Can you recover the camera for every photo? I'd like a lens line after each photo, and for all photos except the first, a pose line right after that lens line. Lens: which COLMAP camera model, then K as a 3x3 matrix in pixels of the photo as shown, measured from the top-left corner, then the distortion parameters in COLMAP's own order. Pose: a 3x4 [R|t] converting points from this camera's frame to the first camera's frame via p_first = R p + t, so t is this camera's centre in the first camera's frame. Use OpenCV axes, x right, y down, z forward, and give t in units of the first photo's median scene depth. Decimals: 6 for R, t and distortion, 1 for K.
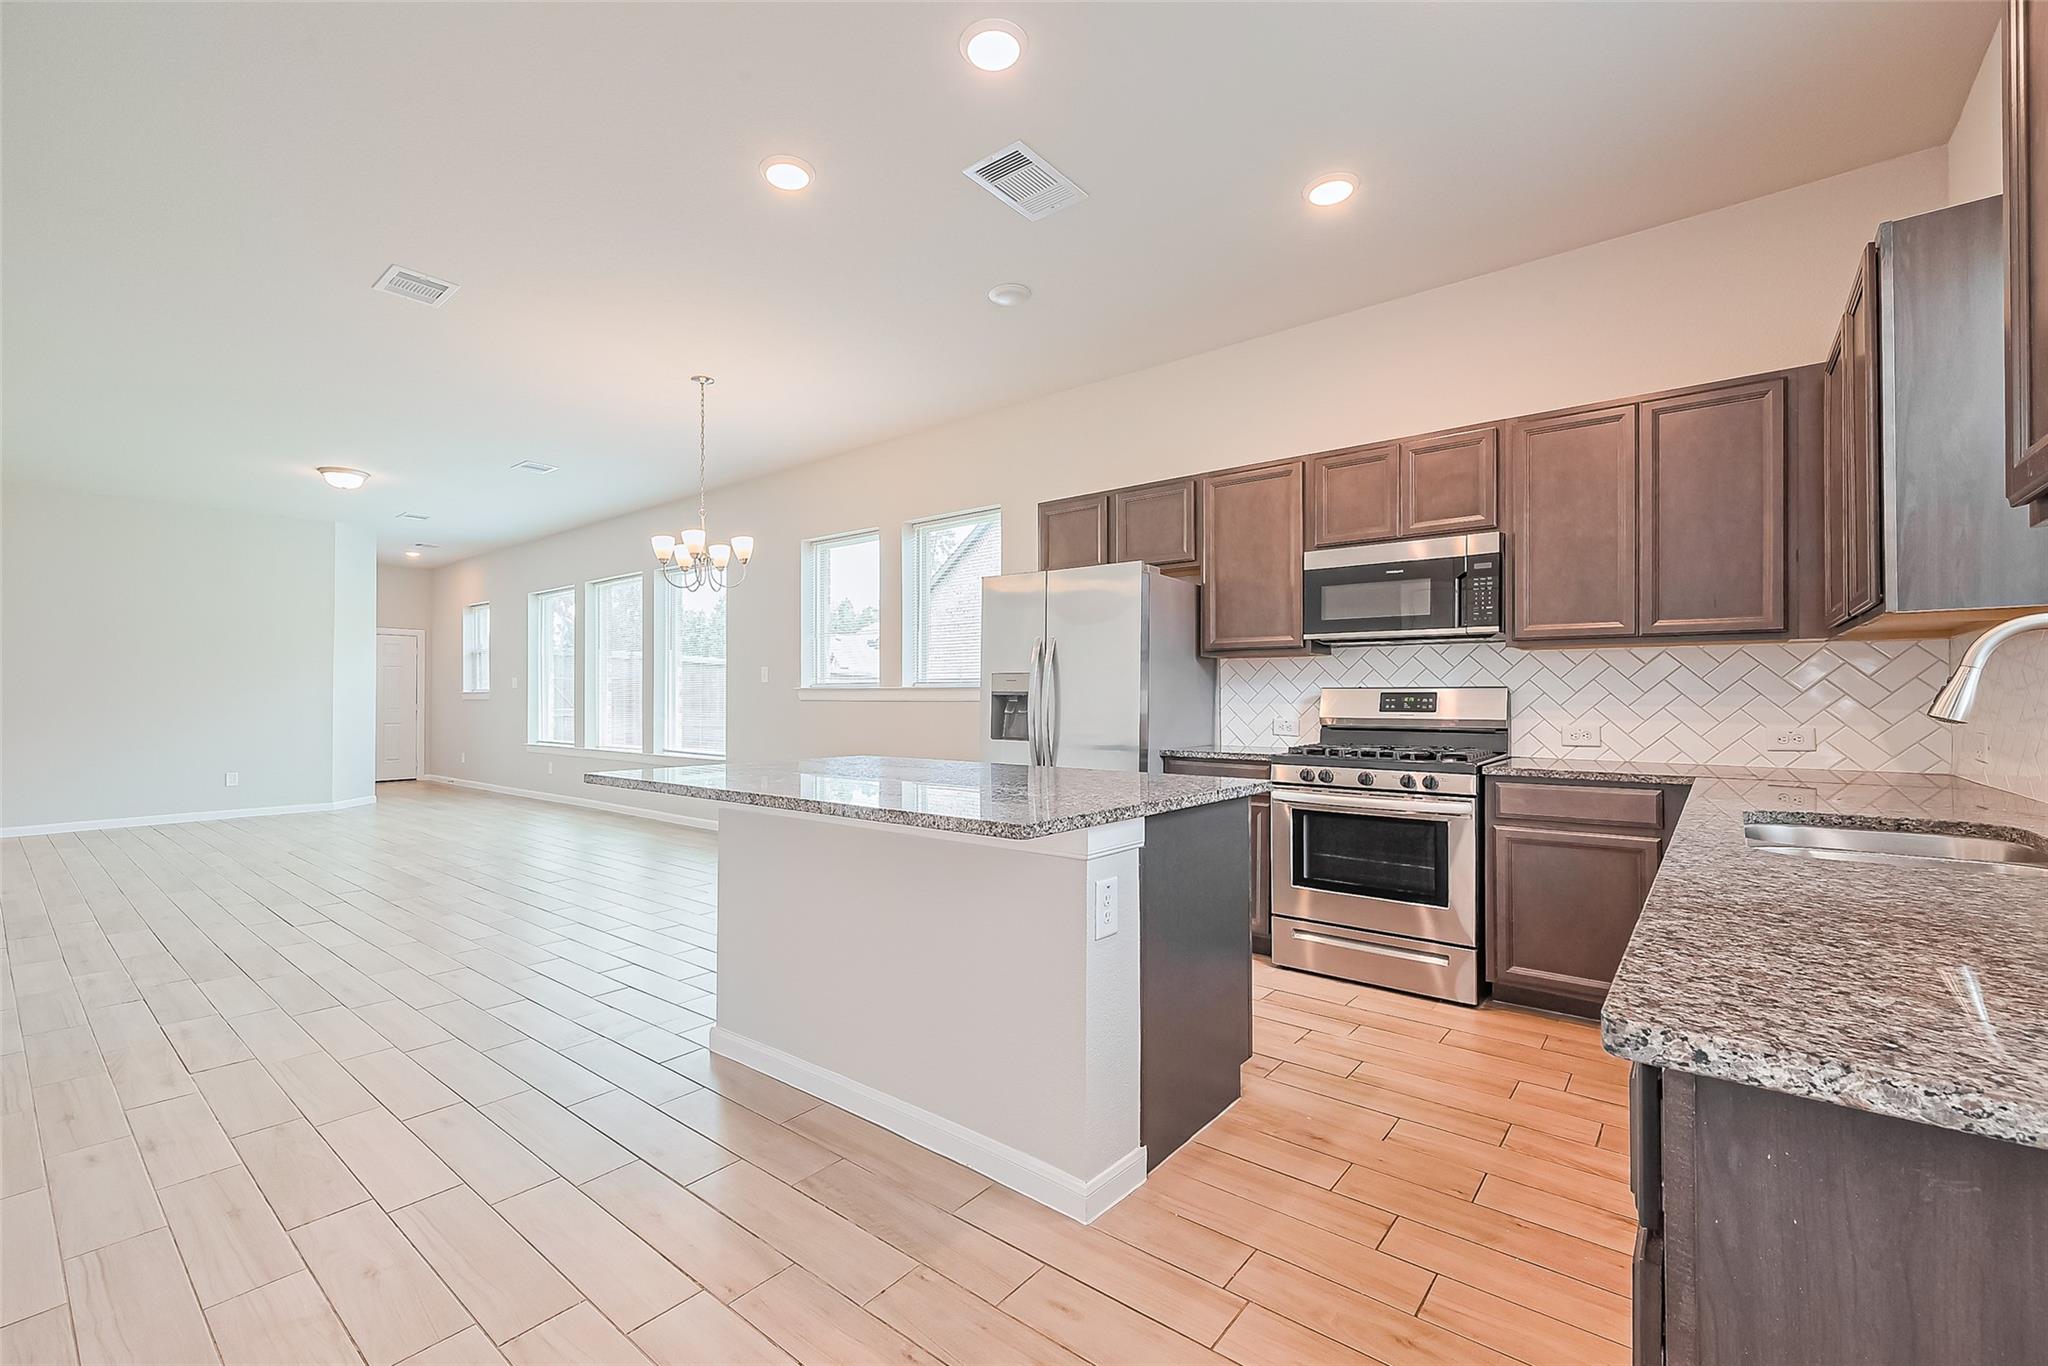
lens RADIAL K [[854.0, 0, 935.5], [0, 854.0, 701.3], [0, 0, 1]] dist [-0.001868, -0.000306]
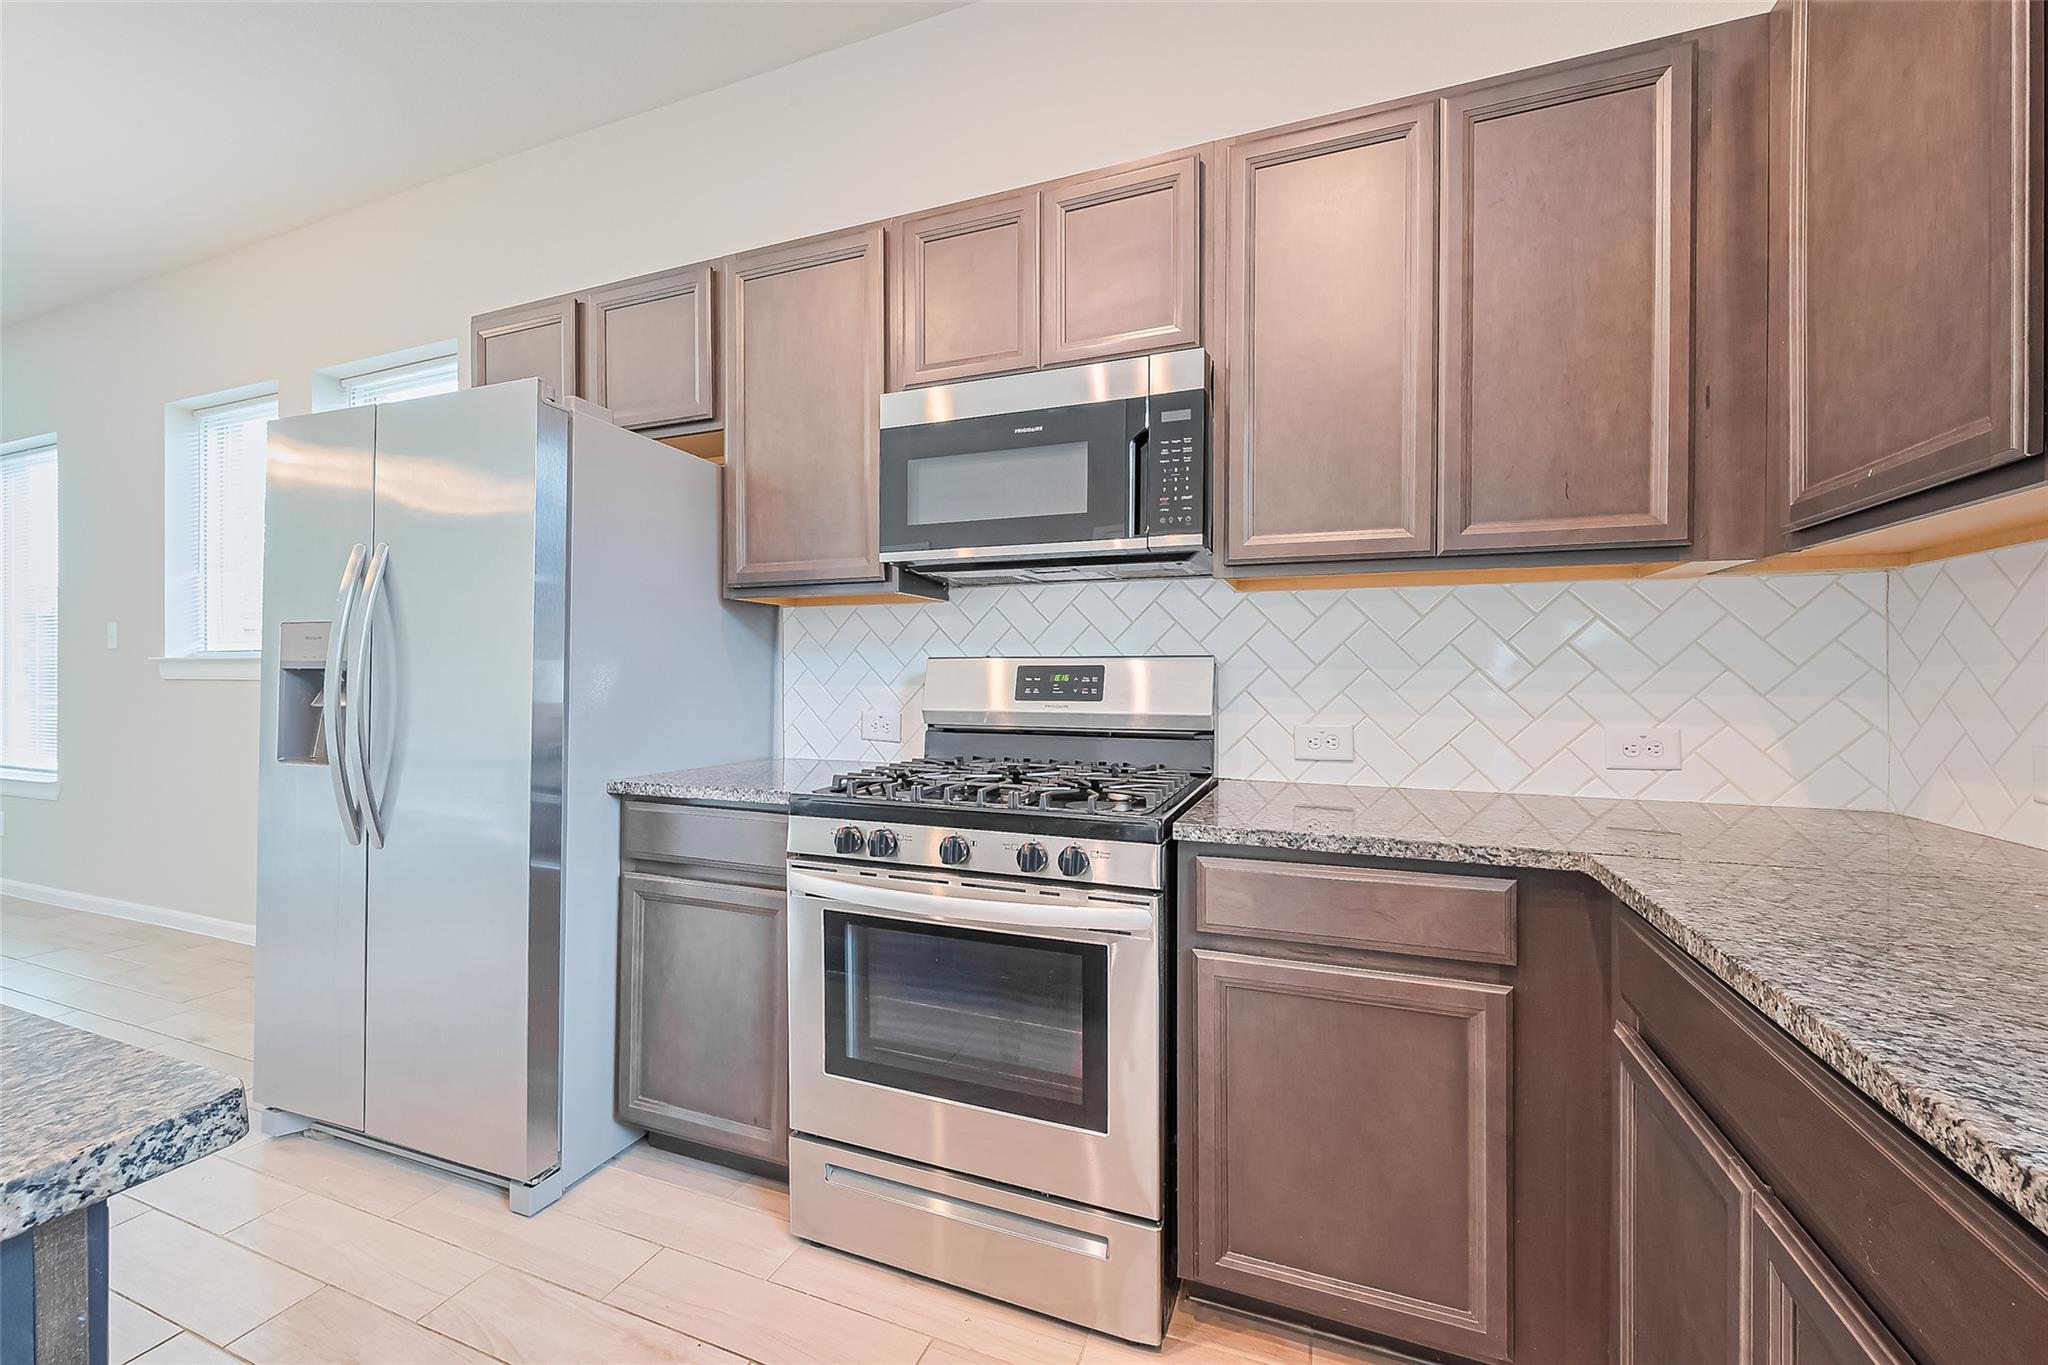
lens RADIAL K [[823.5, 0, 1008.6], [0, 823.5, 697.3], [0, 0, 1]] dist [0.000385, -0.000131]
pose [[0.934014, -0.007096, 0.357166, 0.372729], [-0.000061, 0.999800, 0.020023, -0.000652], [-0.357237, -0.018724, 0.933826, 0.575977]]
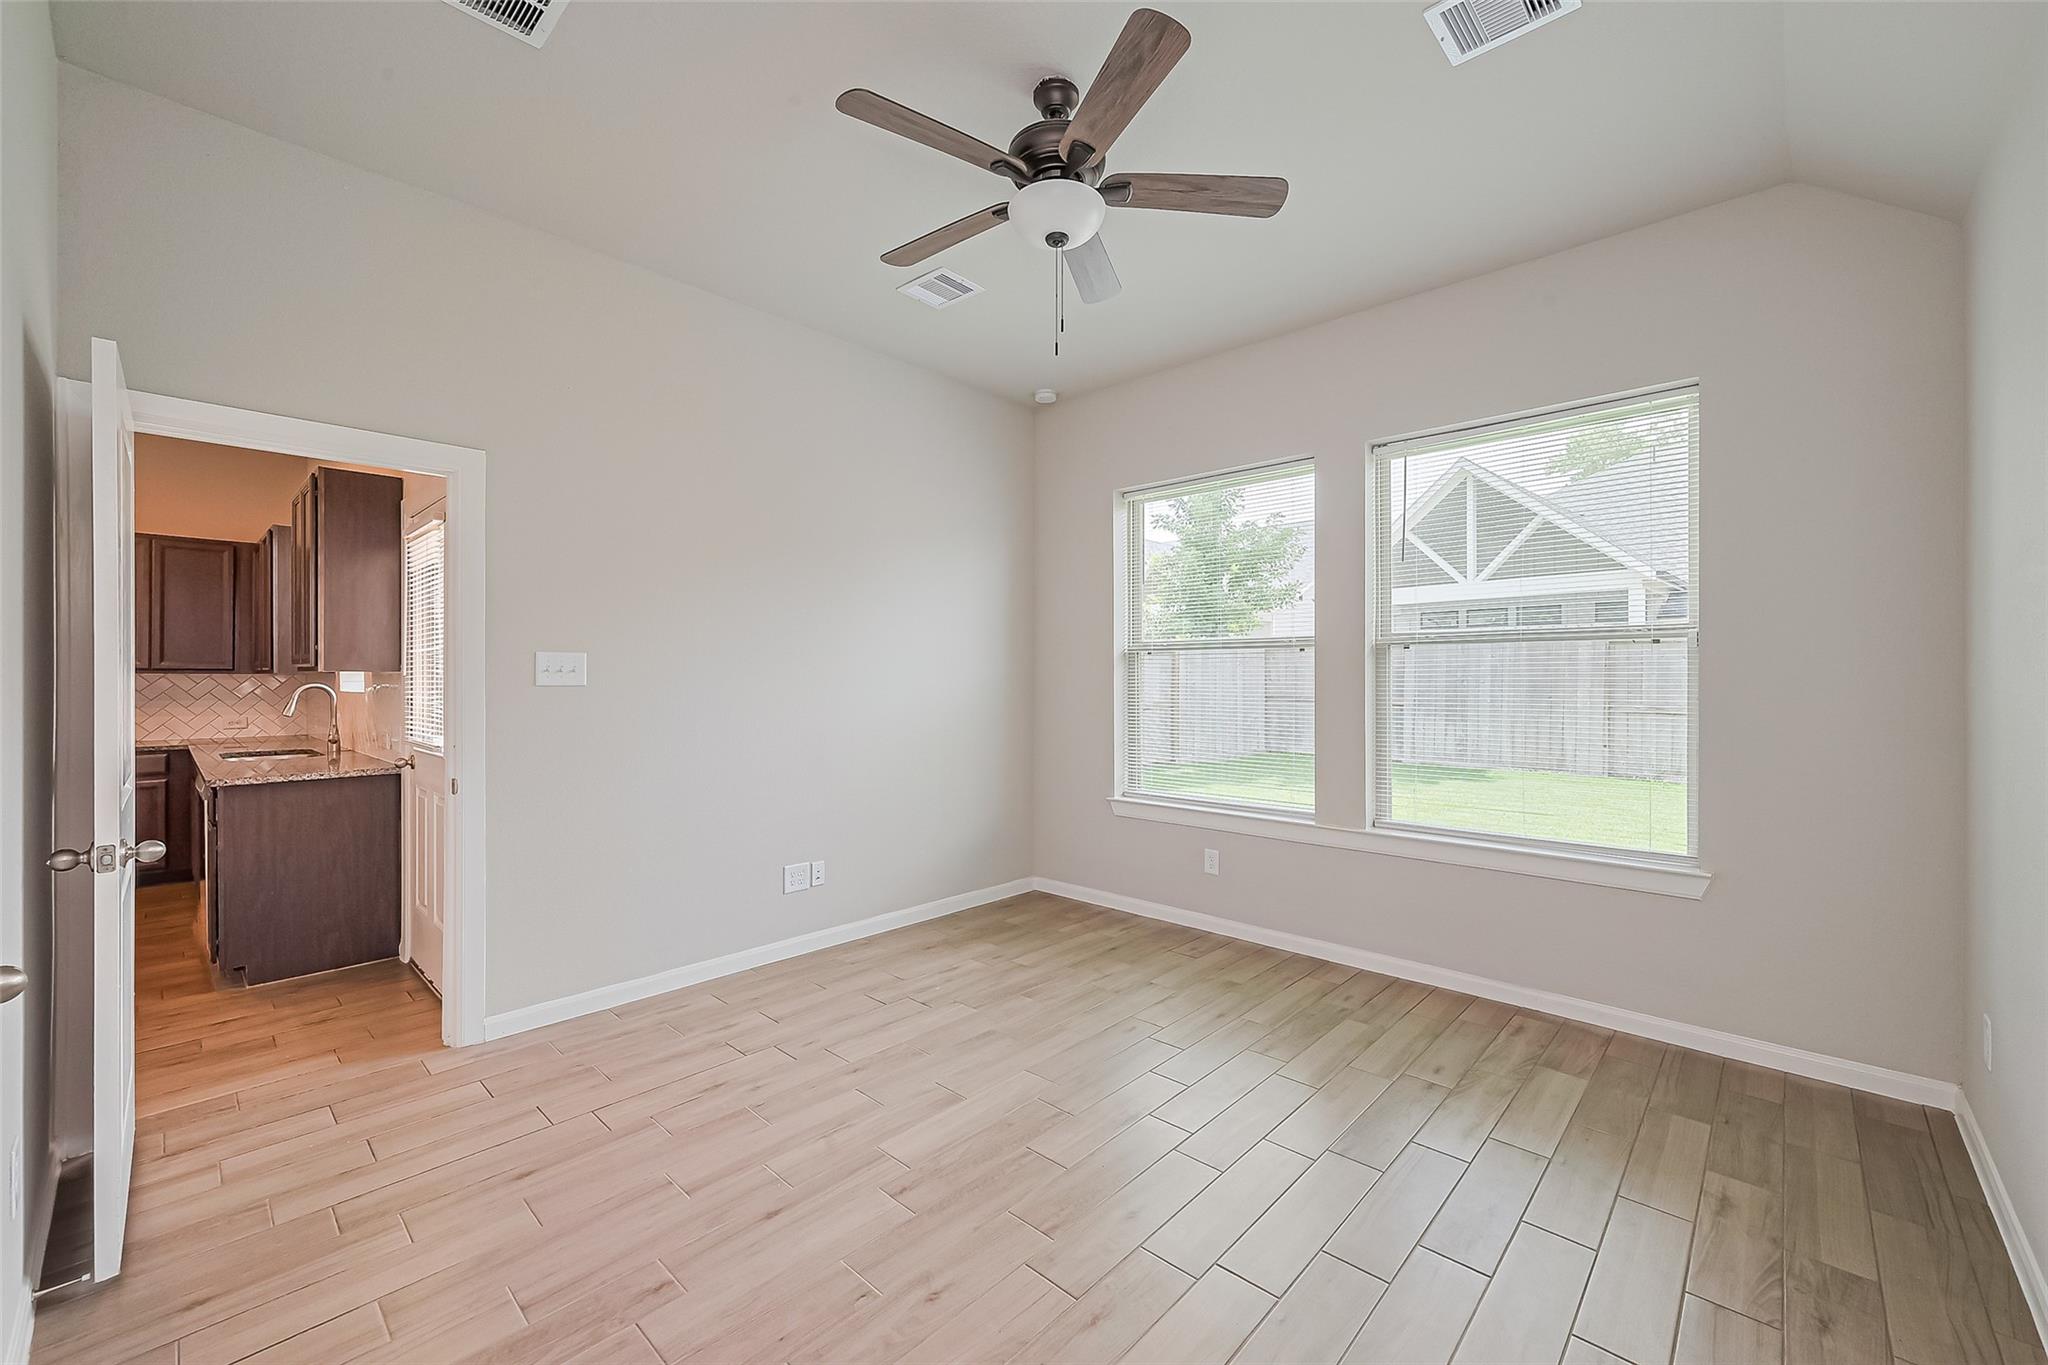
lens RADIAL K [[816.1, 0, 1068.2], [0, 816.1, 679.4], [0, 0, 1]] dist [-0.002613, -0.000510]
pose [[-0.017636, 0.001535, 0.999843, -0.844510], [-0.001808, 0.999997, -0.001568, -0.052349], [-0.999843, -0.001835, -0.017633, -0.826506]]
